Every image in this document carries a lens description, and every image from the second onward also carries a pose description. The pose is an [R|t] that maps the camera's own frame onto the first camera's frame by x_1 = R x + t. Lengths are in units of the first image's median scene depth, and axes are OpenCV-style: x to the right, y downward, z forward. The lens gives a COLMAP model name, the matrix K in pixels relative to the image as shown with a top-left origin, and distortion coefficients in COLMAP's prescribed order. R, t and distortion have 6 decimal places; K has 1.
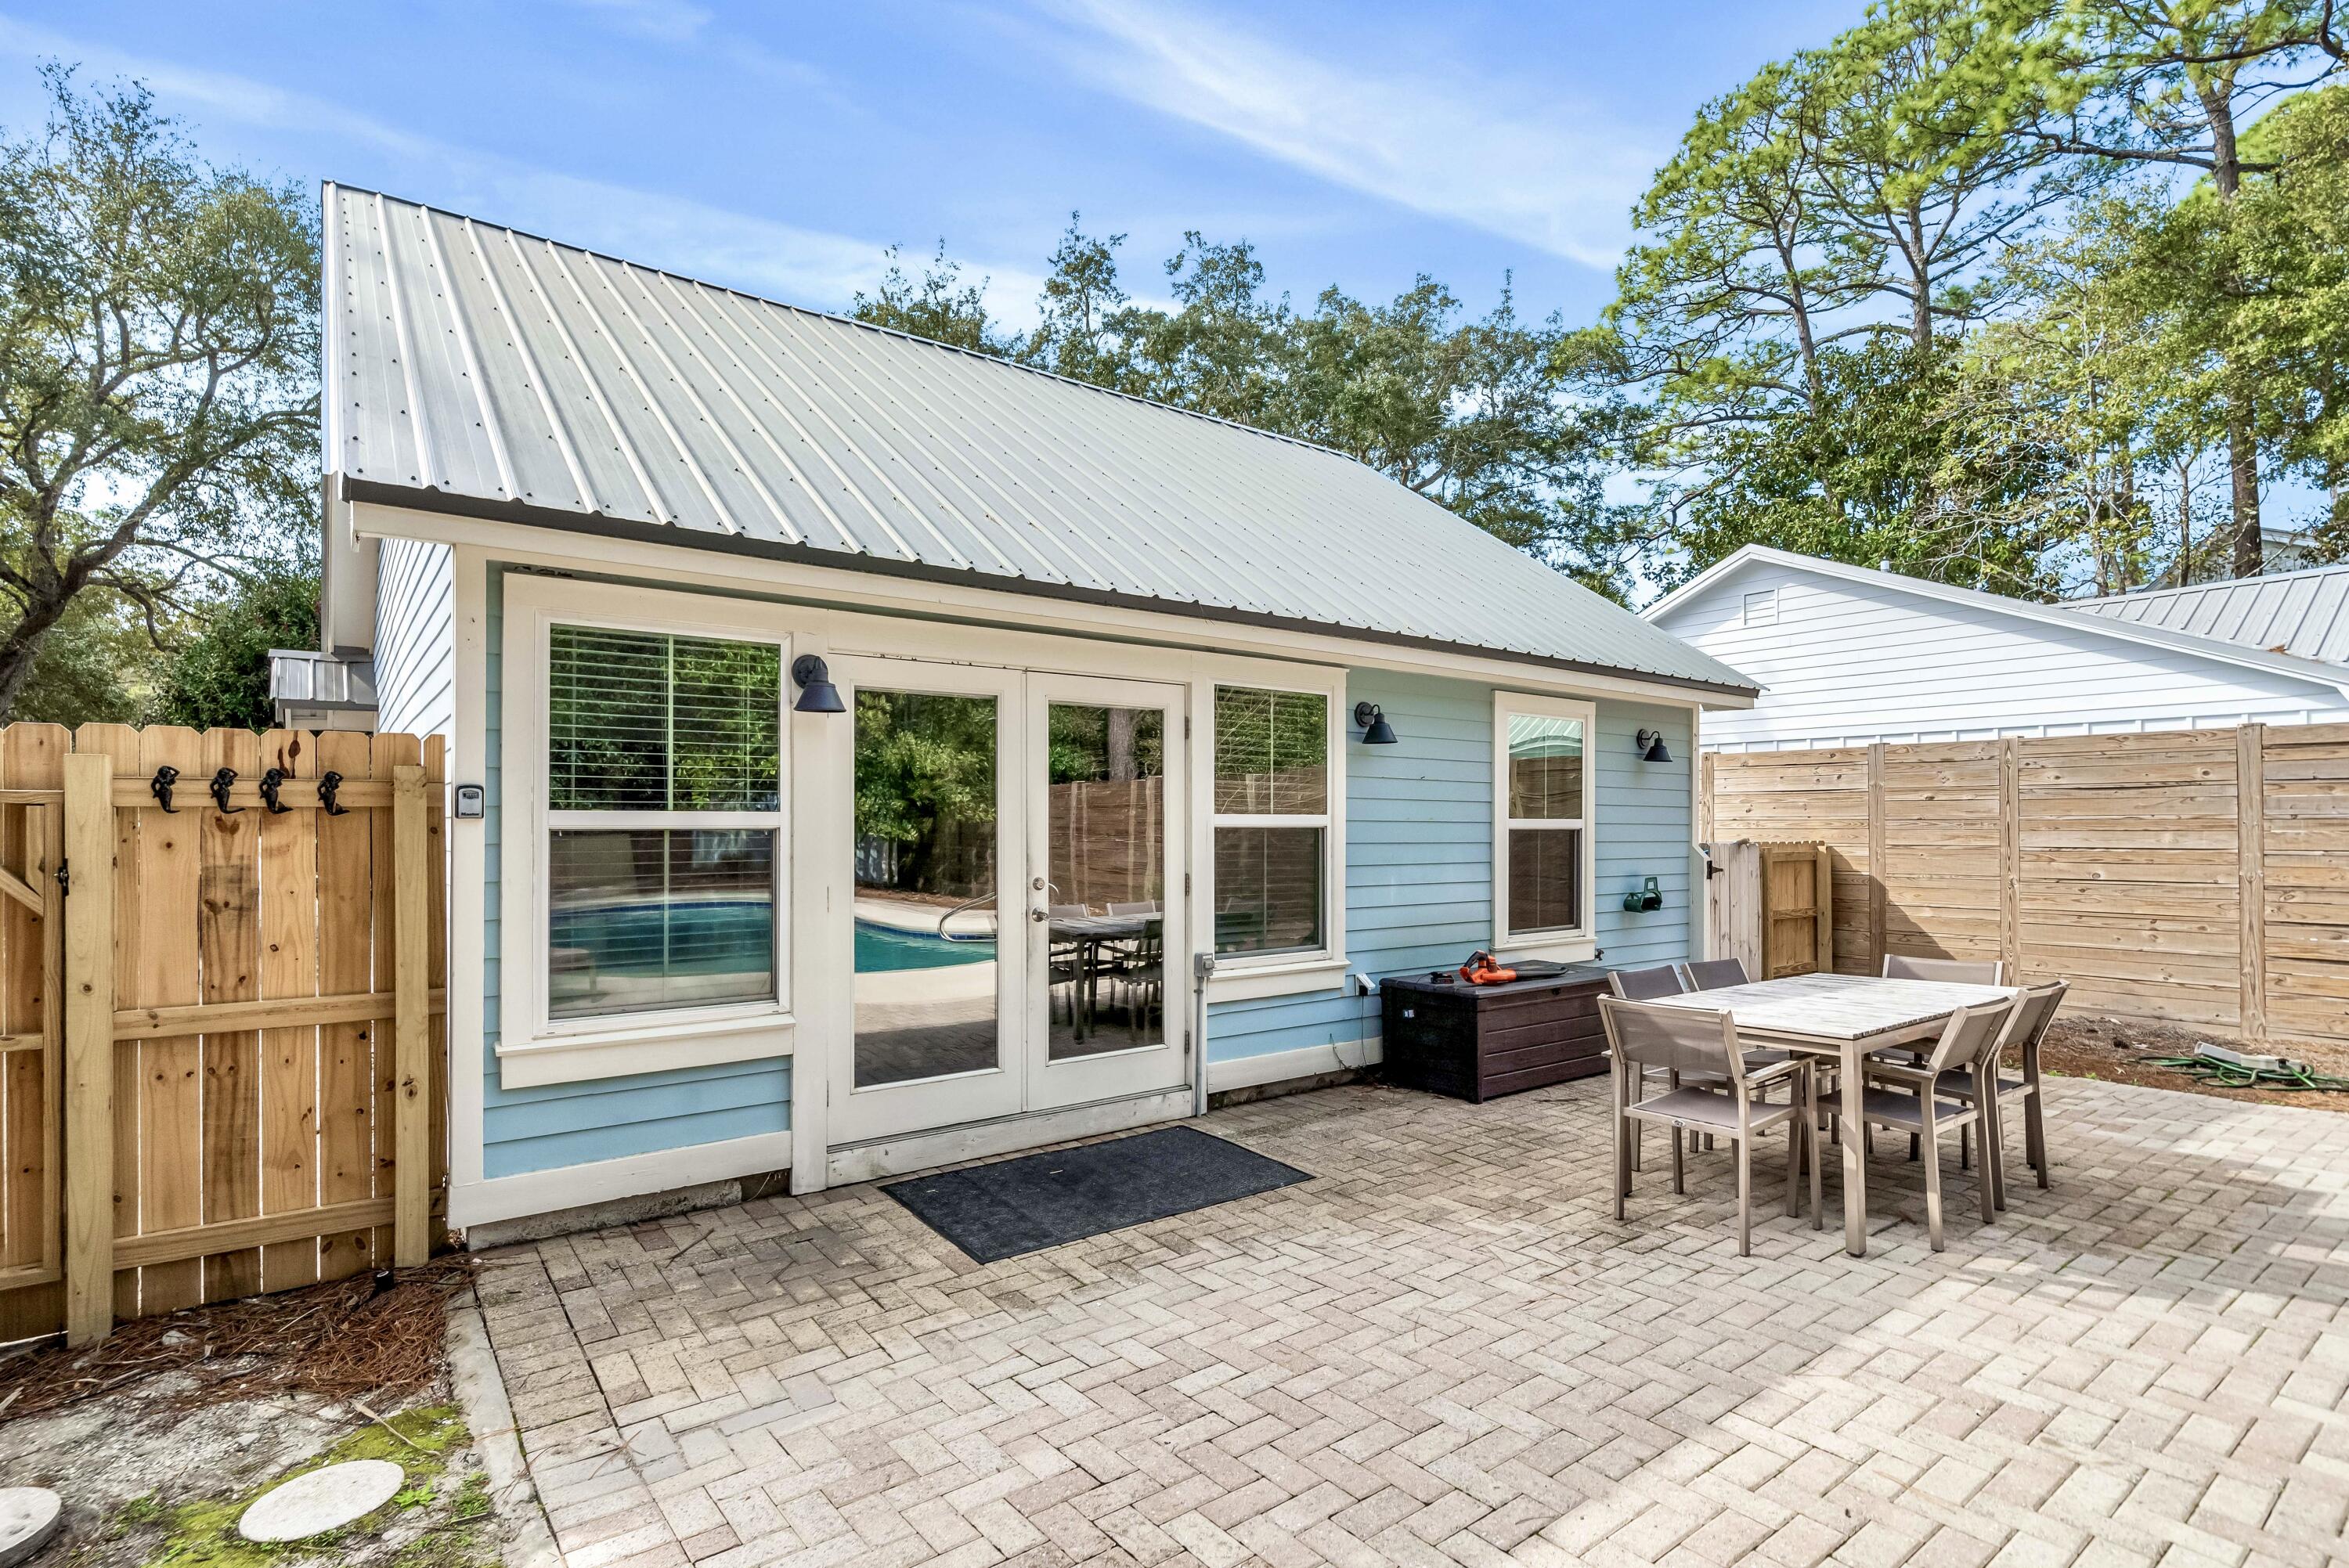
lens RADIAL K [[1149.4, 0, 1158.8], [0, 1149.4, 806.4], [0, 0, 1]] dist [-0.003167, -0.000307]
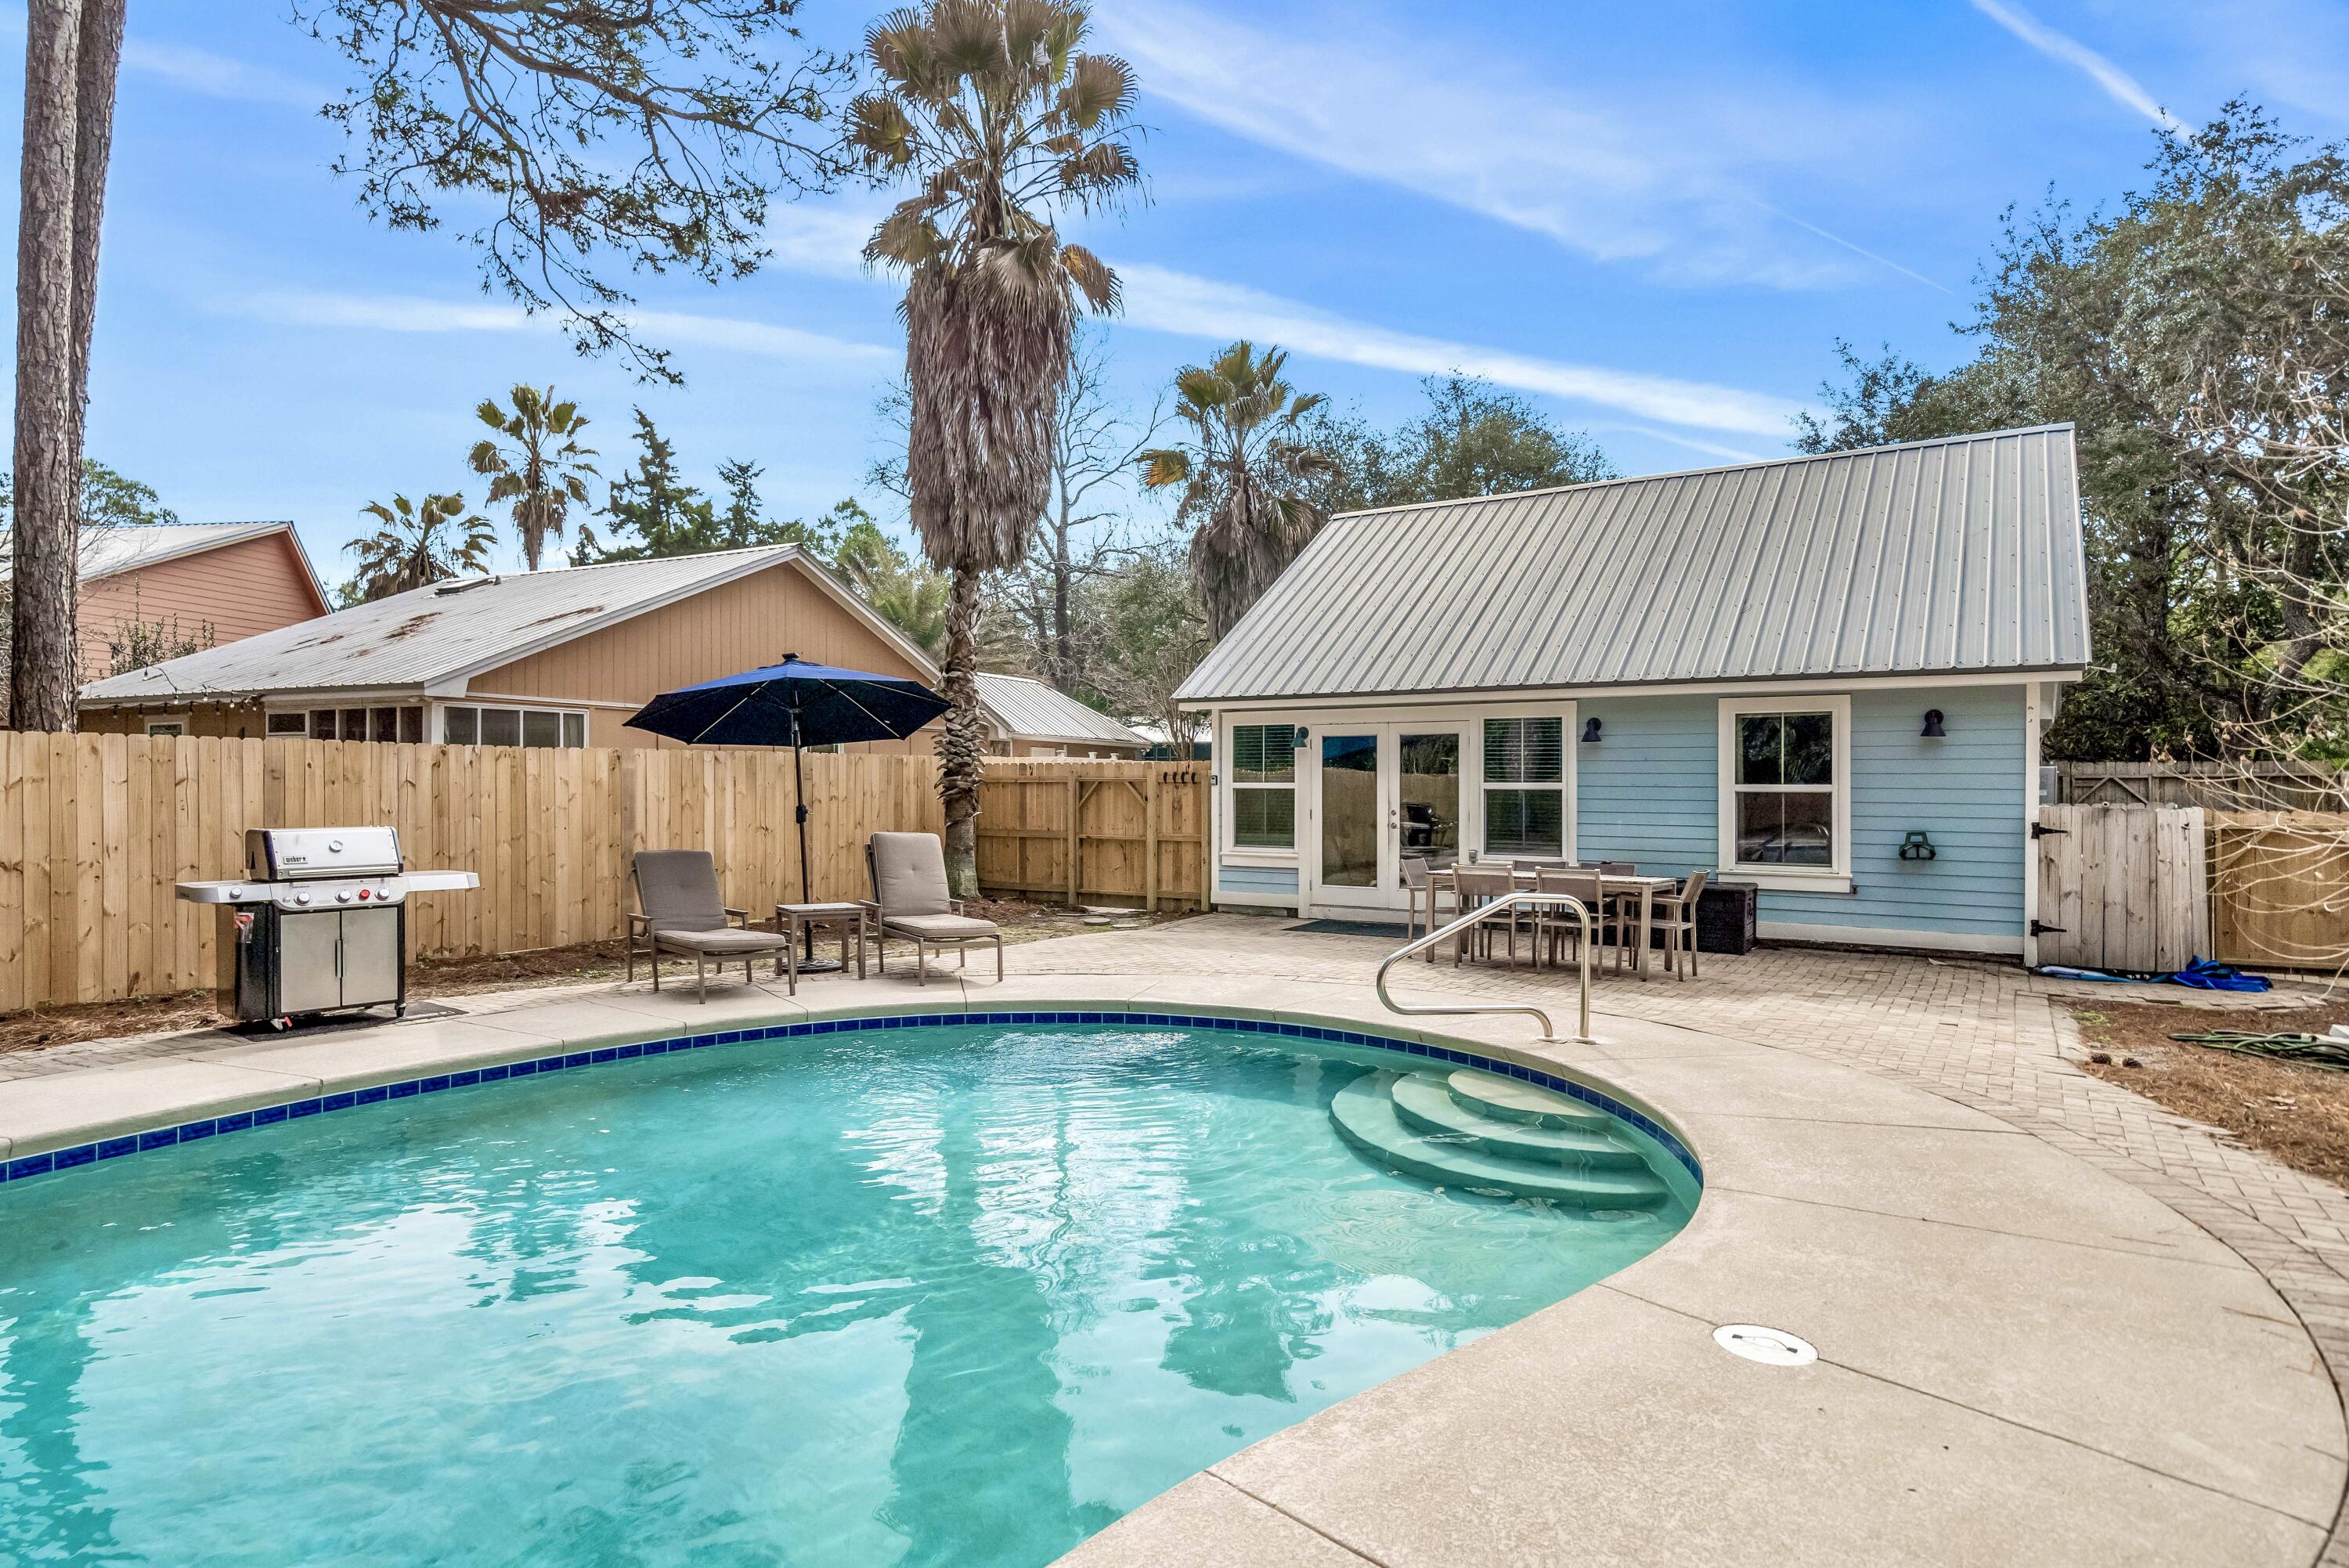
lens RADIAL K [[1324.3, 0, 1143.4], [0, 1324.3, 789.4], [0, 0, 1]] dist [0.001333, 0.001295]
pose [[0.321337, 0.003604, -0.946958, 2.124275], [0.012475, 0.999890, 0.008039, -0.007936], [0.946883, -0.014396, 0.321256, -0.333135]]
